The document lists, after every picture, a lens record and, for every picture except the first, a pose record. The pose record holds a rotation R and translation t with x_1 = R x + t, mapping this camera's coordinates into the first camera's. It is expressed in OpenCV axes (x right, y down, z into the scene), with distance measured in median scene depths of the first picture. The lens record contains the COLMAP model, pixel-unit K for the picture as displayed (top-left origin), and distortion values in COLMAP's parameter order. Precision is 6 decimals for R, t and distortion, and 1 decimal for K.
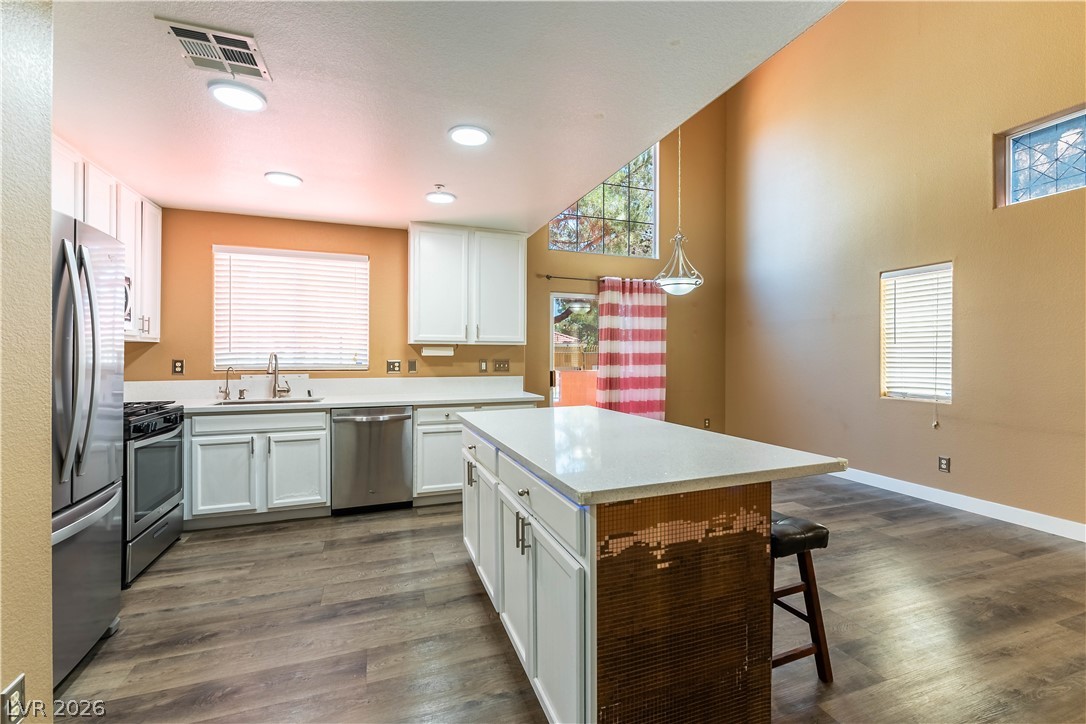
lens RADIAL K [[471.9, 0, 549.3], [0, 471.9, 356.2], [0, 0, 1]] dist [-0.002766, 0.000040]
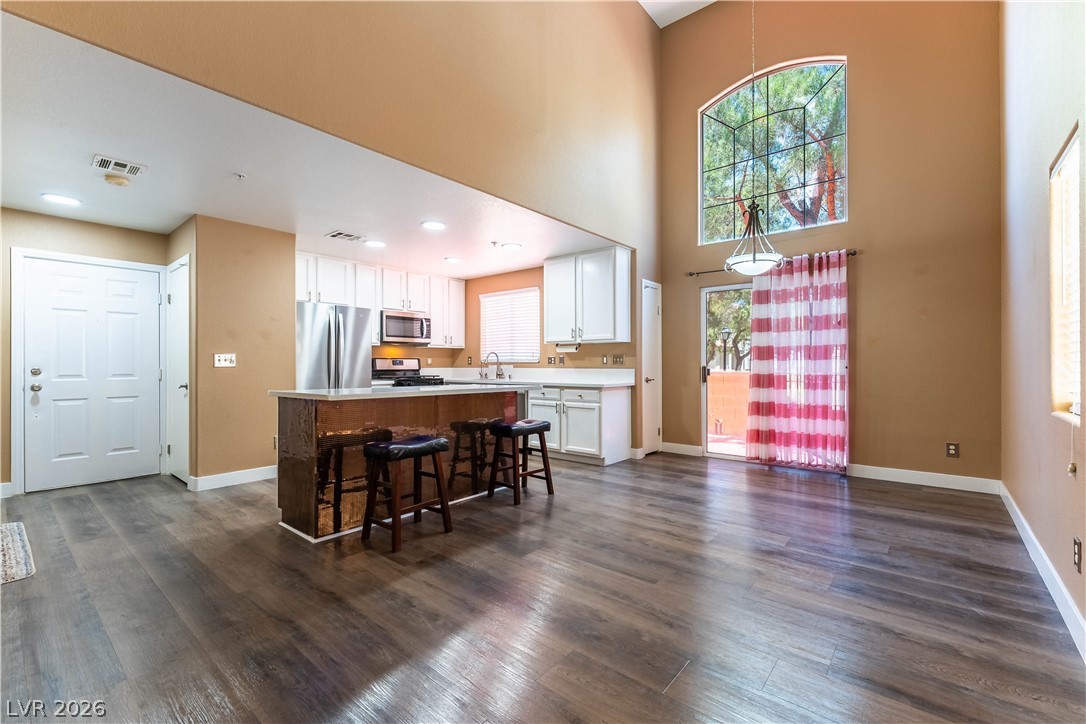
lens RADIAL K [[471.9, 0, 546.7], [0, 471.9, 365.3], [0, 0, 1]] dist [-0.002766, 0.000040]
pose [[0.486823, -0.001504, -0.873499, 0.918638], [0.000994, 0.999999, -0.001167, 0.037996], [0.873500, -0.000300, 0.486824, 0.289829]]
